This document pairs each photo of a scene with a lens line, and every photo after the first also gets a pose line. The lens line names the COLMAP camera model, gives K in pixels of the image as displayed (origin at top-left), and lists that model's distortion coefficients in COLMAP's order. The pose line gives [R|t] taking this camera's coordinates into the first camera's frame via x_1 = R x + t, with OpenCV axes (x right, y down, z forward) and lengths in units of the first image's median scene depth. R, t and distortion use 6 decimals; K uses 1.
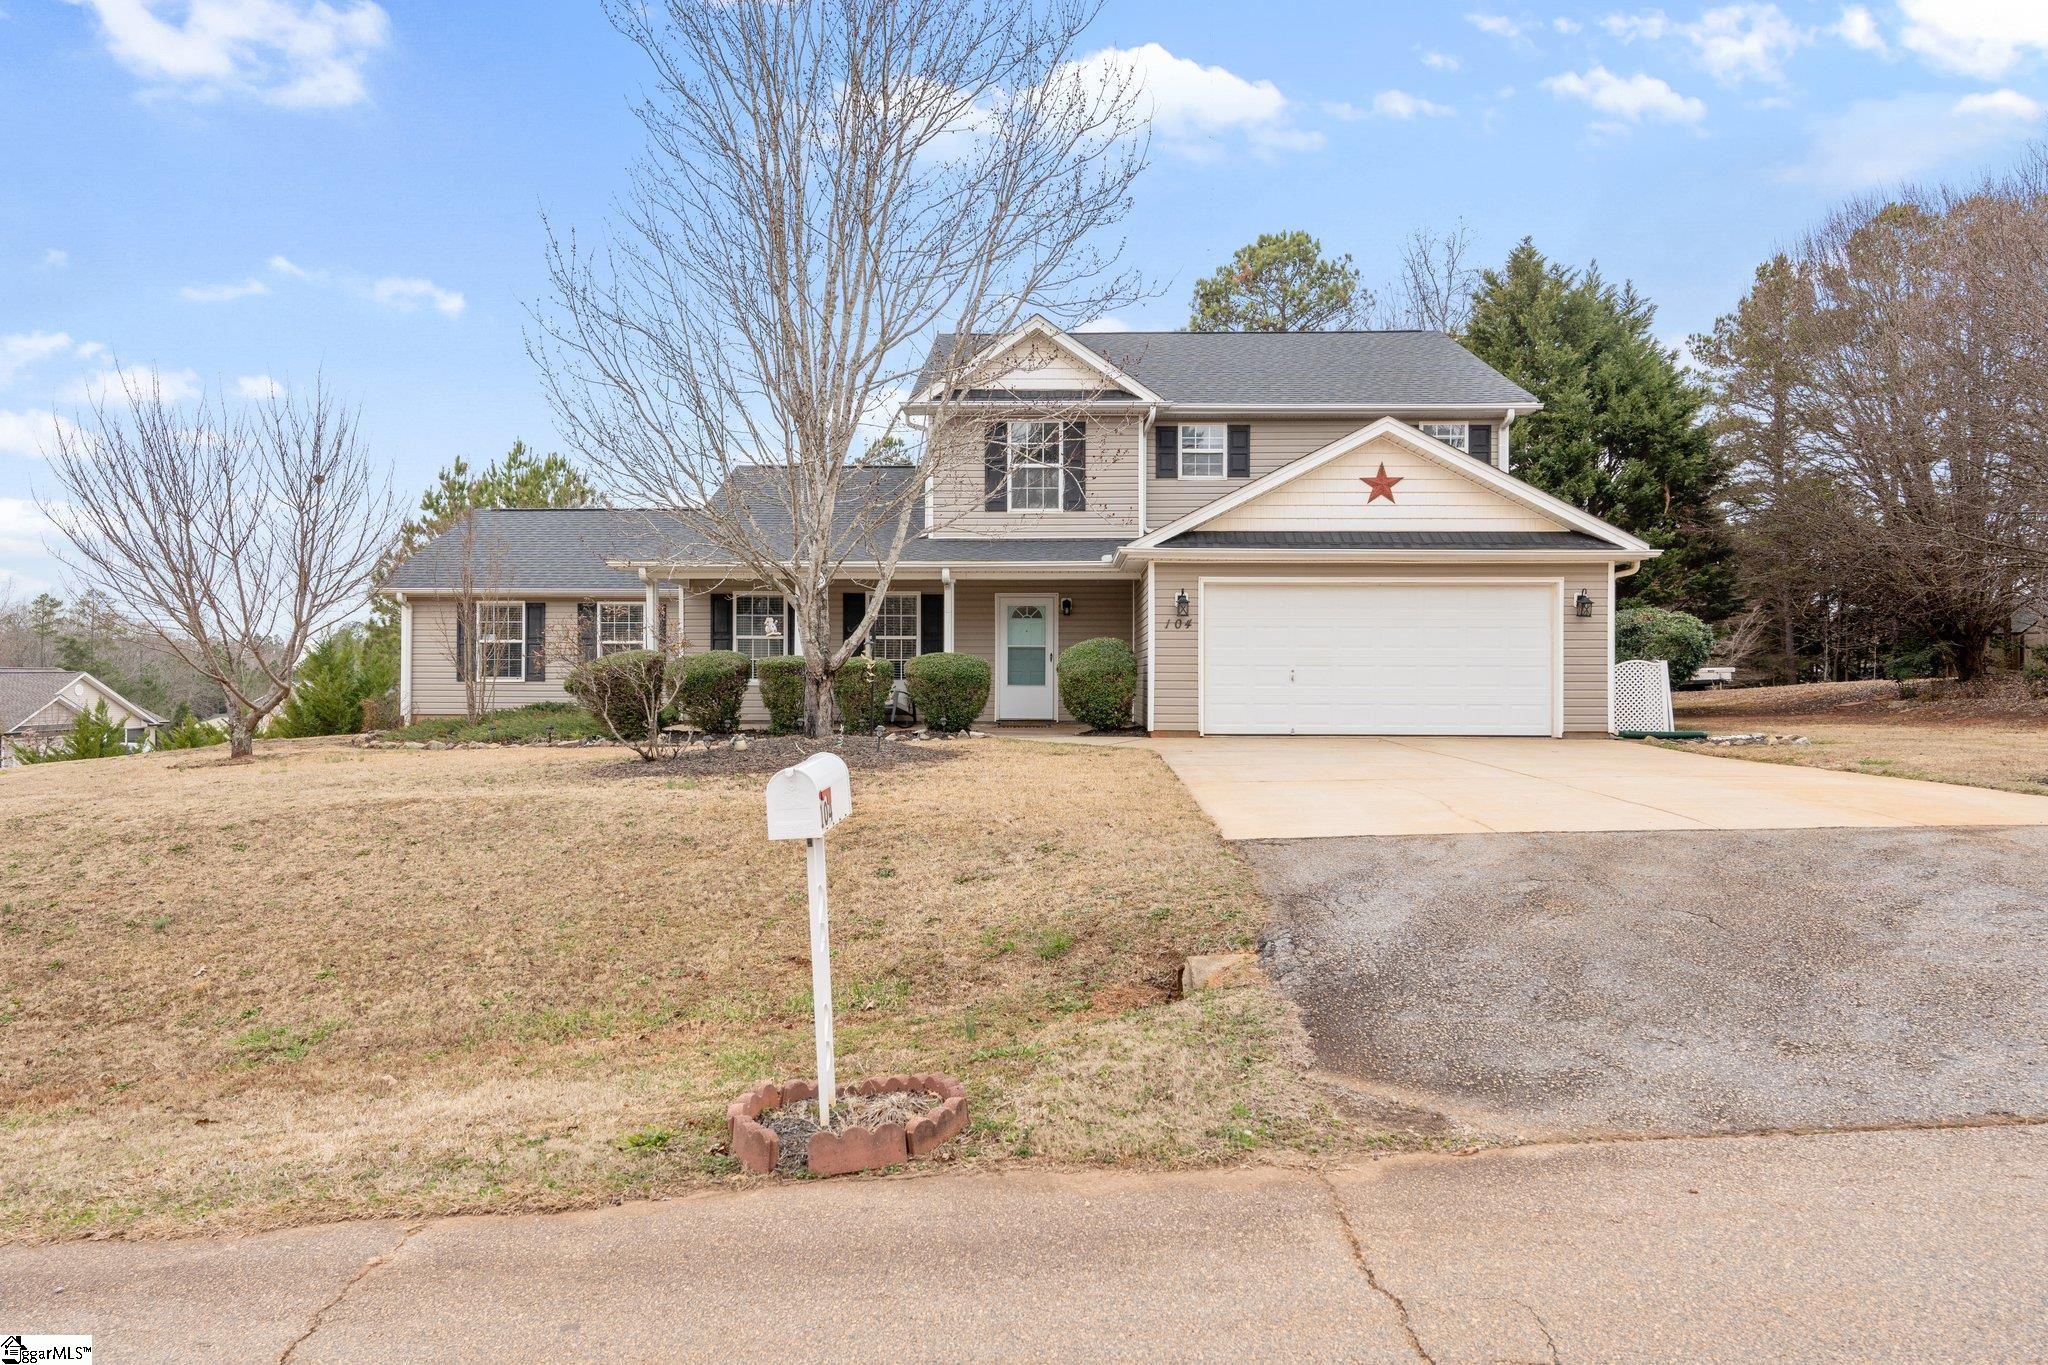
lens RADIAL K [[1247.0, 0, 1024.0], [0, 1247.0, 682.5], [0, 0, 1]] dist [0.042587, 0.000652]
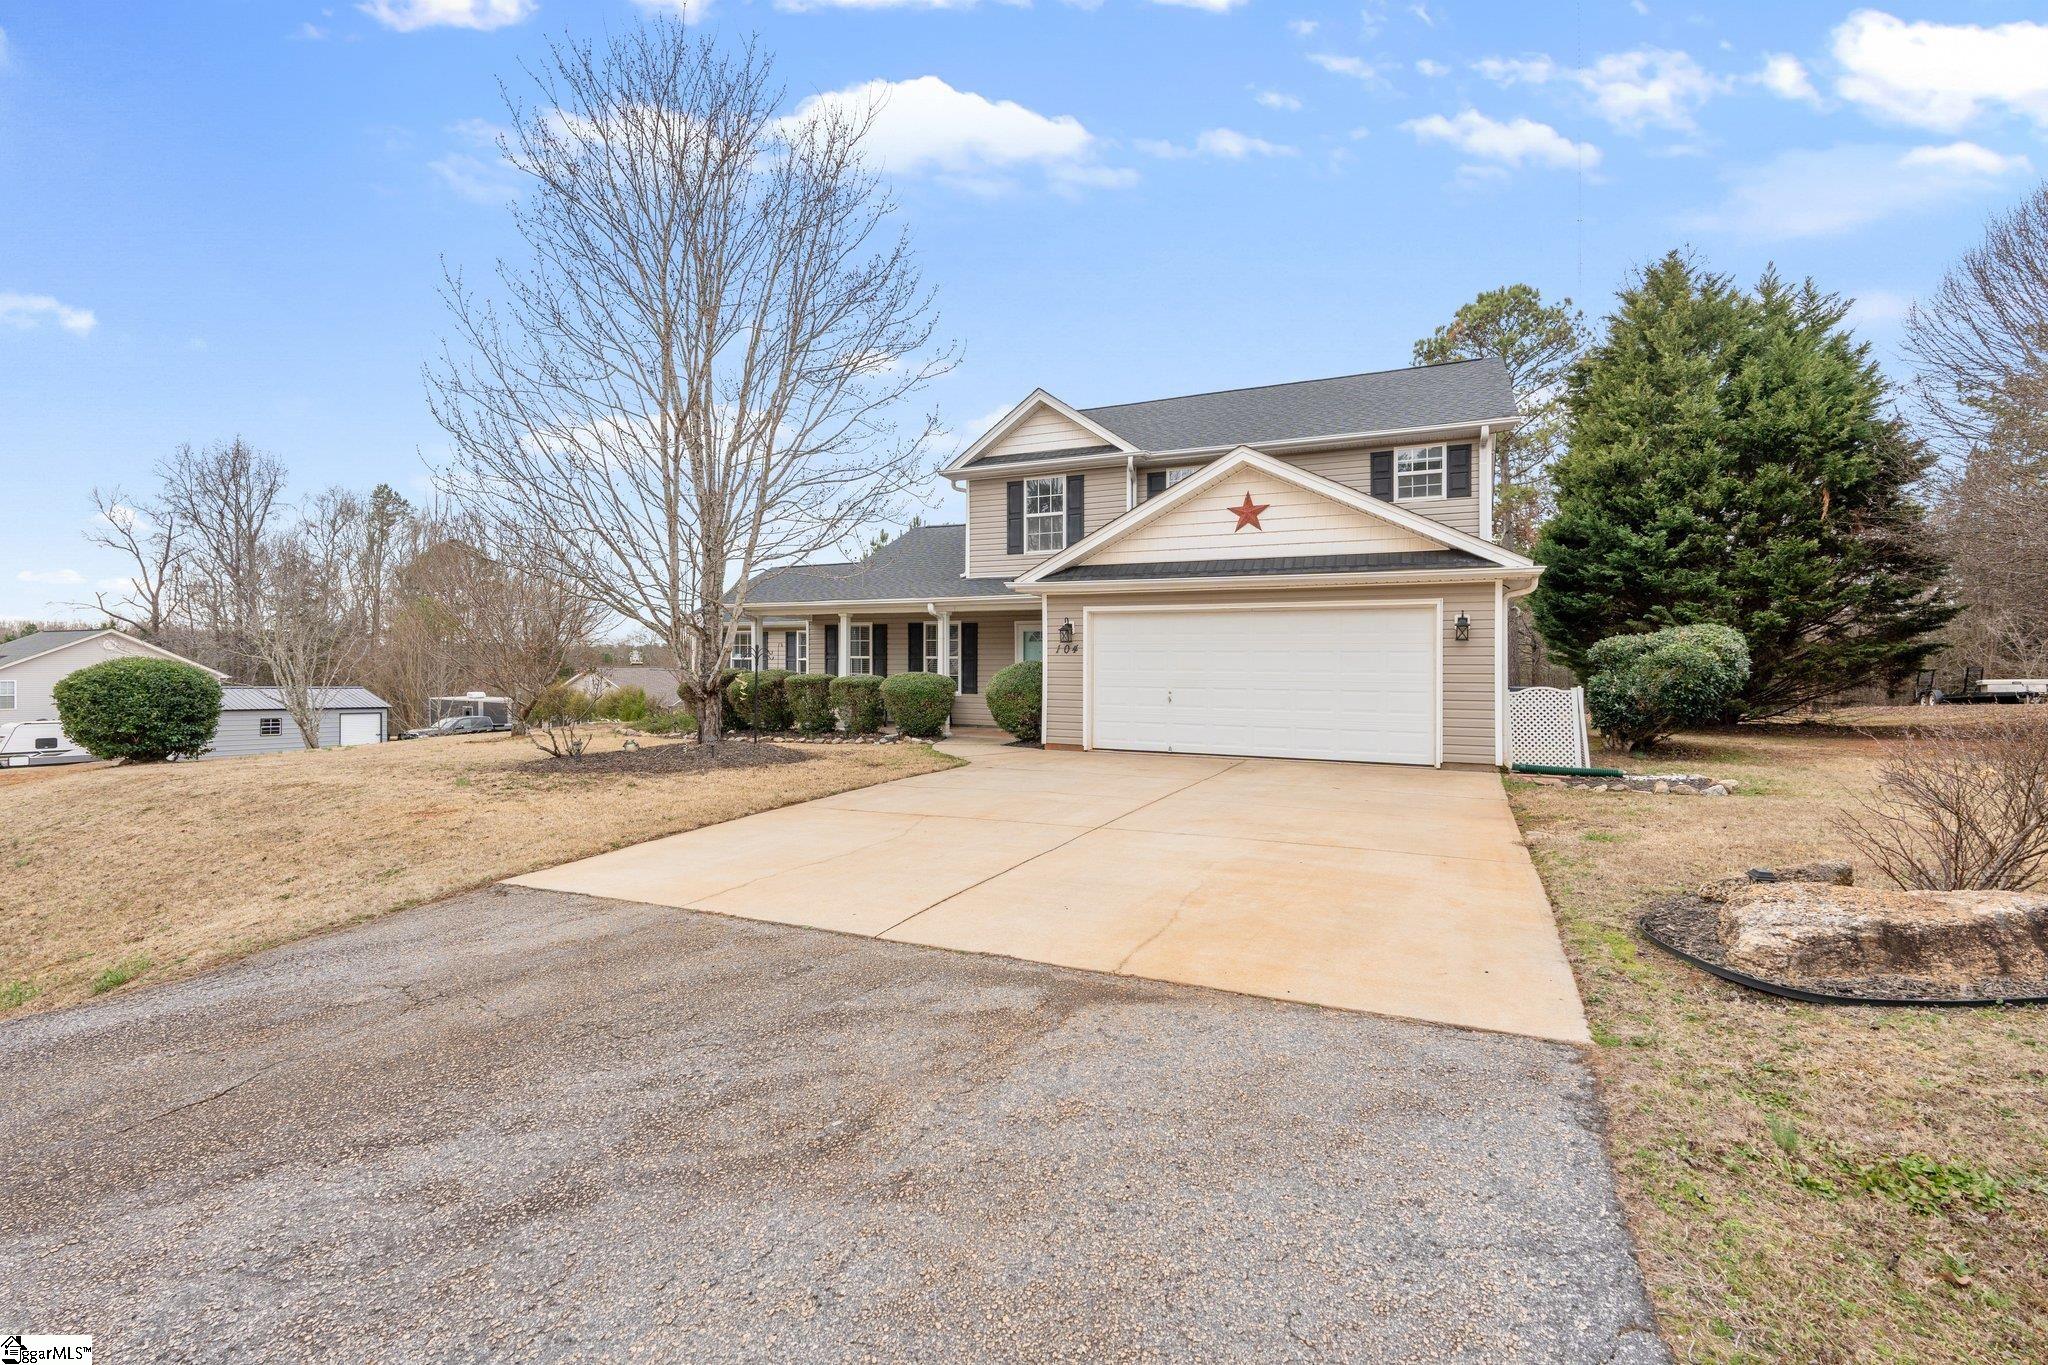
lens RADIAL K [[890.7, 0, 1024.0], [0, 890.7, 682.5], [0, 0, 1]] dist [-0.002296, -0.000009]
pose [[0.901362, 0.014666, -0.432817, 0.371798], [-0.012204, 0.999890, 0.008466, -0.019238], [0.432894, -0.002349, 0.901442, 0.220607]]
